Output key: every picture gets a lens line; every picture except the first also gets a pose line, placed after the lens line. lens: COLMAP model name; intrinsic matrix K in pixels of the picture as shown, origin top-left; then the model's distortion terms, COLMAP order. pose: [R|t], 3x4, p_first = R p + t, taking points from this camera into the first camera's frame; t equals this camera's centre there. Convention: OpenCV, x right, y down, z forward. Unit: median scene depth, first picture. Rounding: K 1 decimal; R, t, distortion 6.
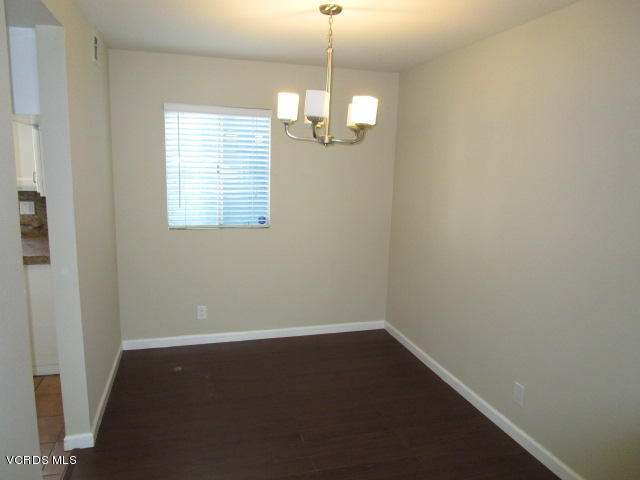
lens RADIAL K [[456.1, 0, 318.0], [0, 456.1, 236.4], [0, 0, 1]] dist [-0.013034, 0.001488]
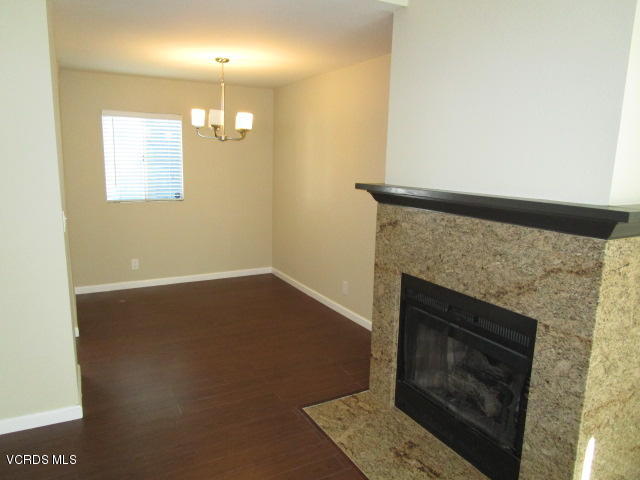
lens RADIAL K [[456.1, 0, 318.0], [0, 456.1, 236.4], [0, 0, 1]] dist [-0.013034, 0.001488]
pose [[0.976215, -0.043770, 0.212340, -0.007981], [0.040264, 0.998972, 0.020810, 0.085918], [-0.213033, -0.011765, 0.976974, -0.479027]]
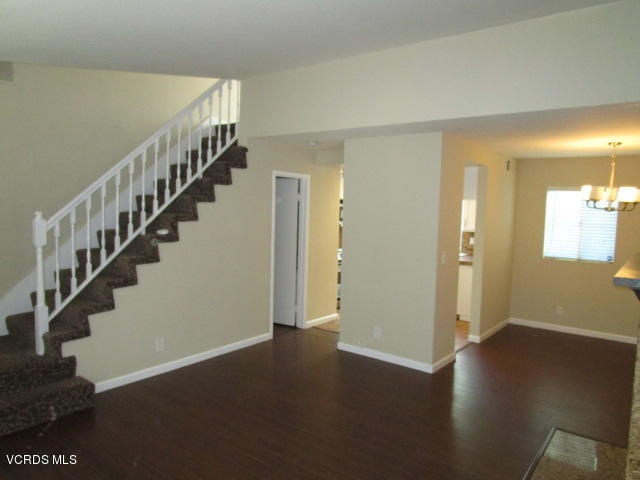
lens RADIAL K [[456.1, 0, 318.0], [0, 456.1, 236.4], [0, 0, 1]] dist [-0.013034, 0.001488]
pose [[0.583331, 0.049380, -0.810732, 0.584861], [-0.142452, 0.988899, -0.042264, 0.102253], [0.799645, 0.140144, 0.583890, -0.720859]]
